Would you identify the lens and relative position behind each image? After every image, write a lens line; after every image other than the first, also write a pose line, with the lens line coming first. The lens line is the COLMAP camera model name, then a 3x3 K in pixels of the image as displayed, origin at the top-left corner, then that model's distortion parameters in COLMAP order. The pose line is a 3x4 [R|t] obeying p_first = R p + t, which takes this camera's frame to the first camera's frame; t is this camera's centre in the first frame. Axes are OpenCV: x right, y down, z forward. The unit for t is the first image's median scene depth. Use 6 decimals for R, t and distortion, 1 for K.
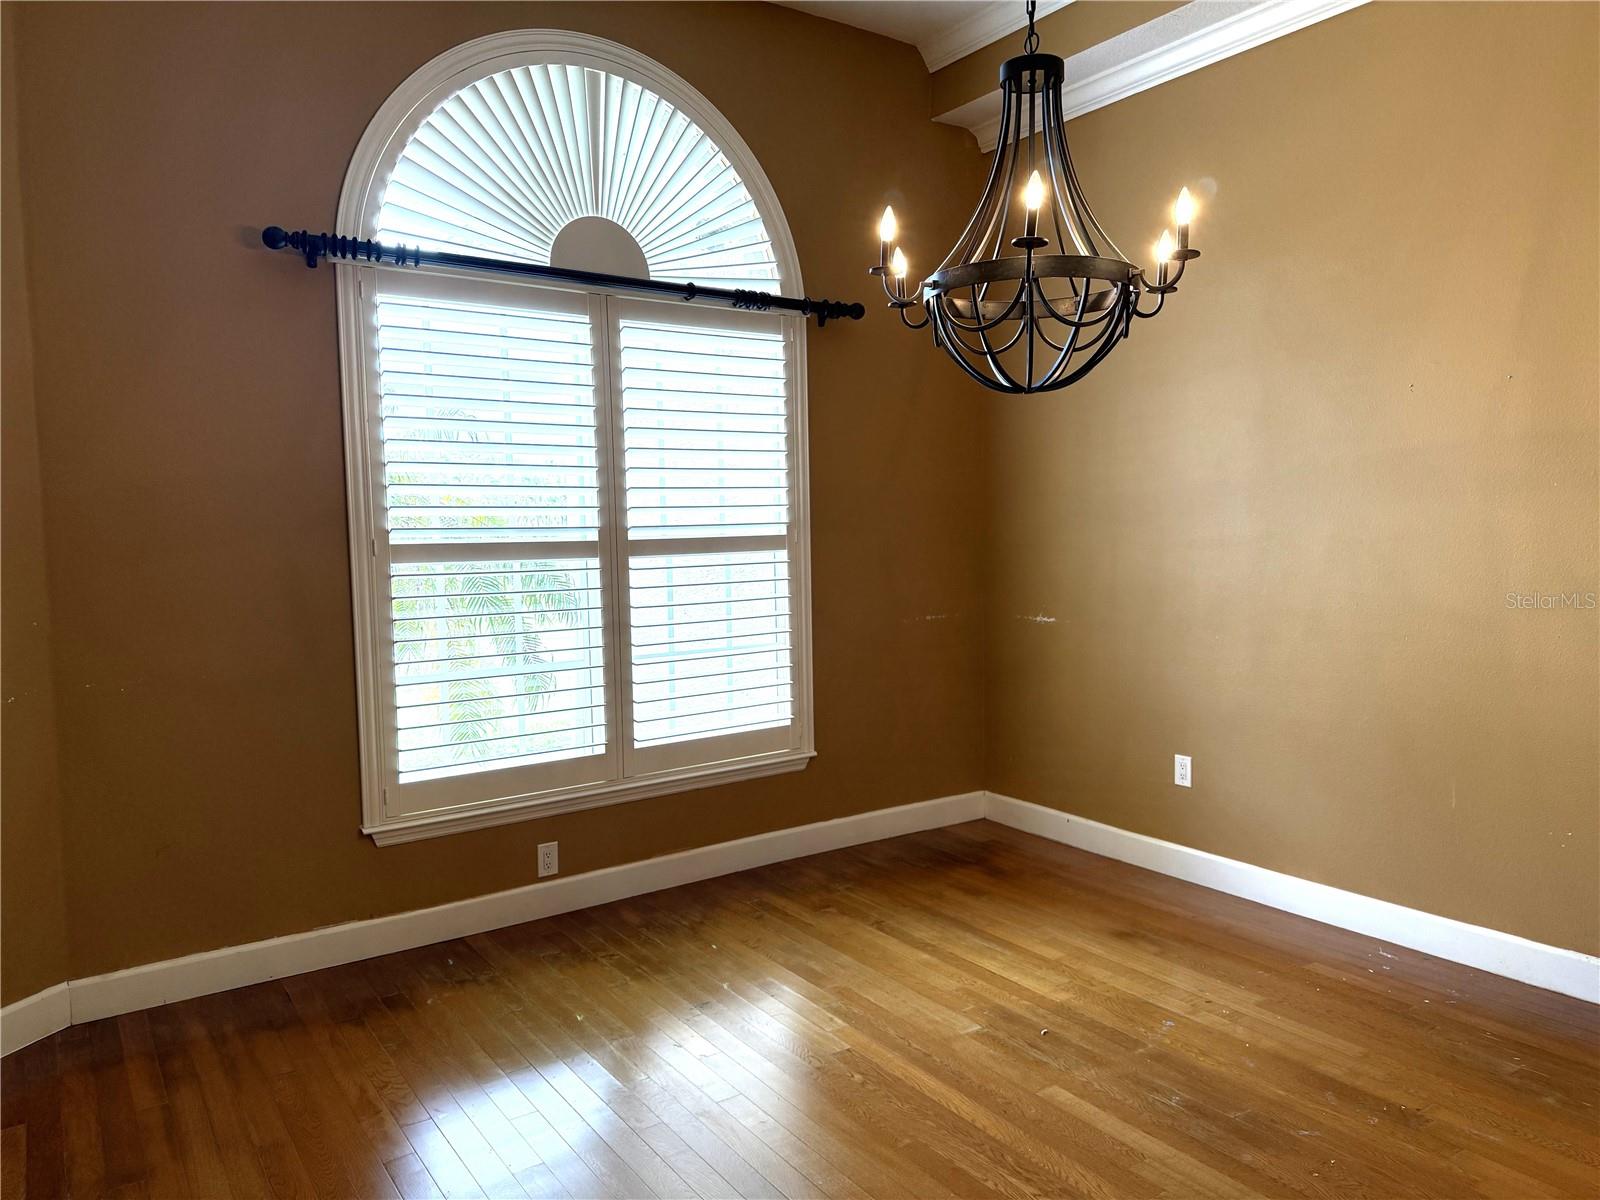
lens RADIAL K [[1123.4, 0, 800.4], [0, 1123.4, 605.6], [0, 0, 1]] dist [0.062178, -0.073239]
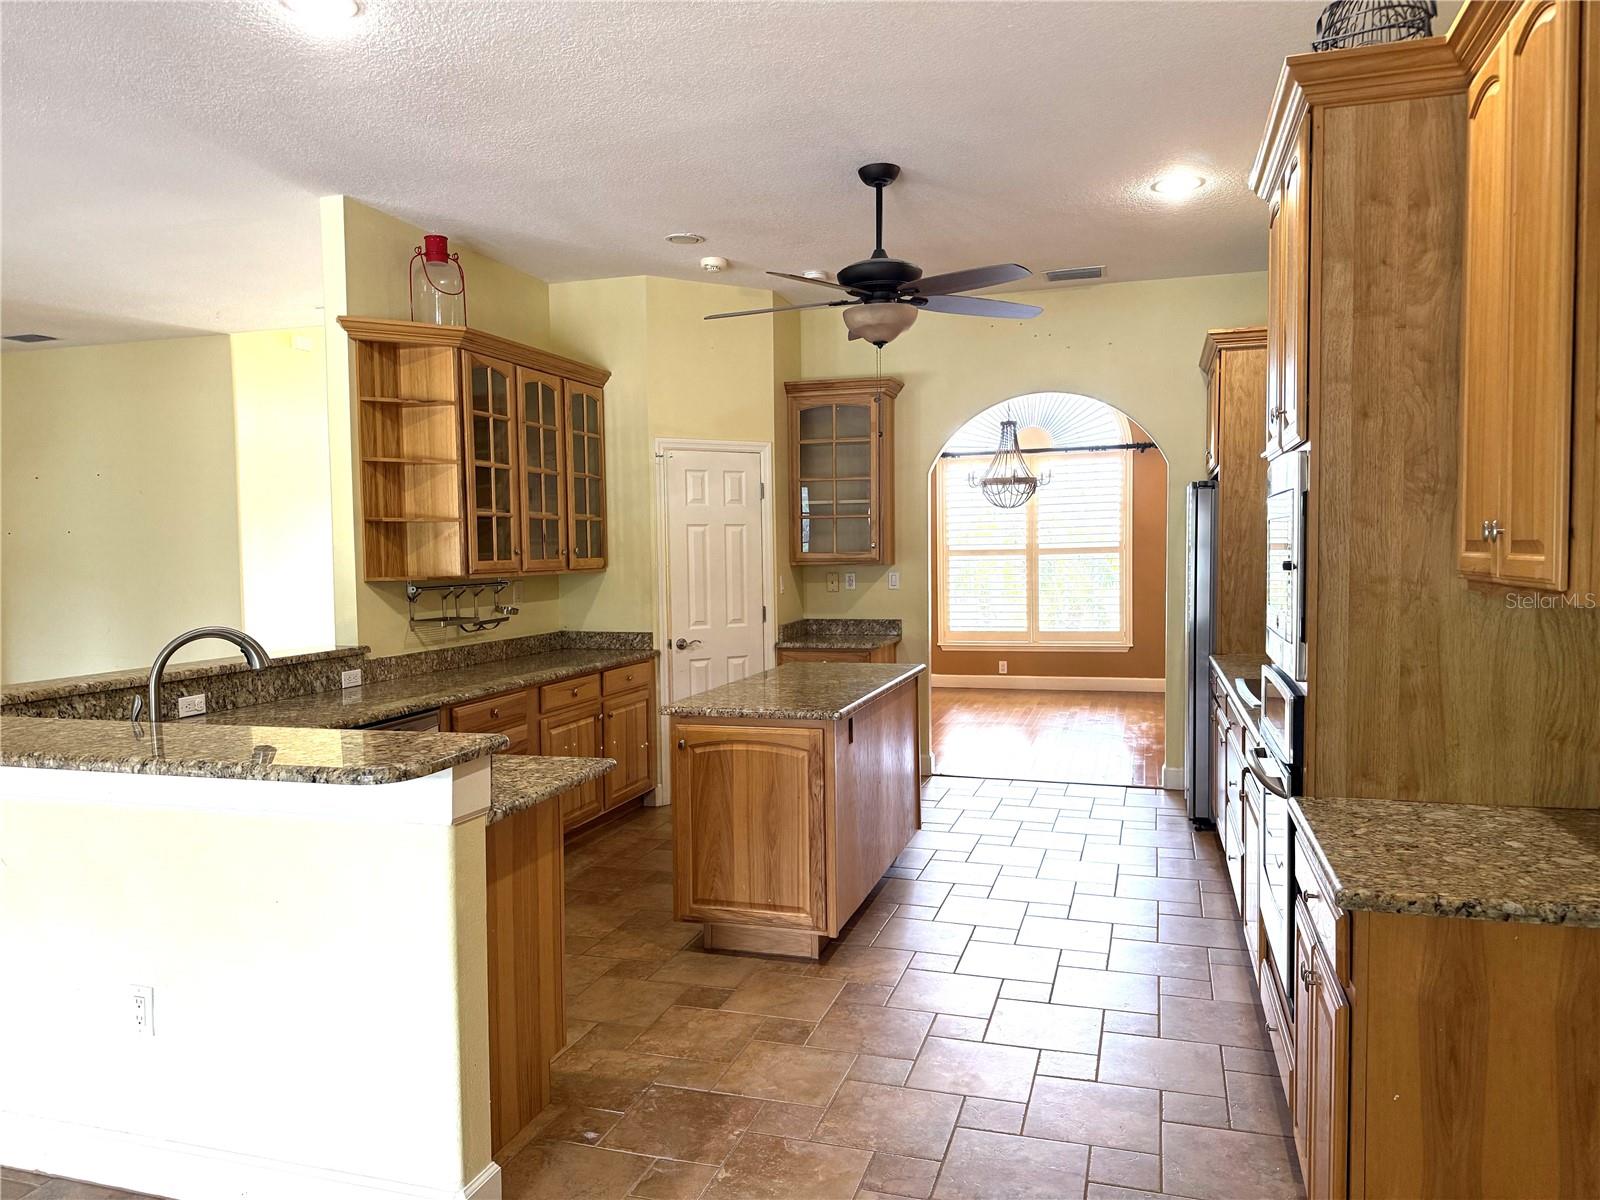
lens RADIAL K [[1123.4, 0, 794.0], [0, 1123.4, 592.7], [0, 0, 1]] dist [0.062178, -0.073239]
pose [[0.600112, 0.038764, -0.798976, 1.587010], [-0.047588, 0.998786, 0.012714, 0.036344], [0.798499, 0.030392, 0.601229, -0.995386]]
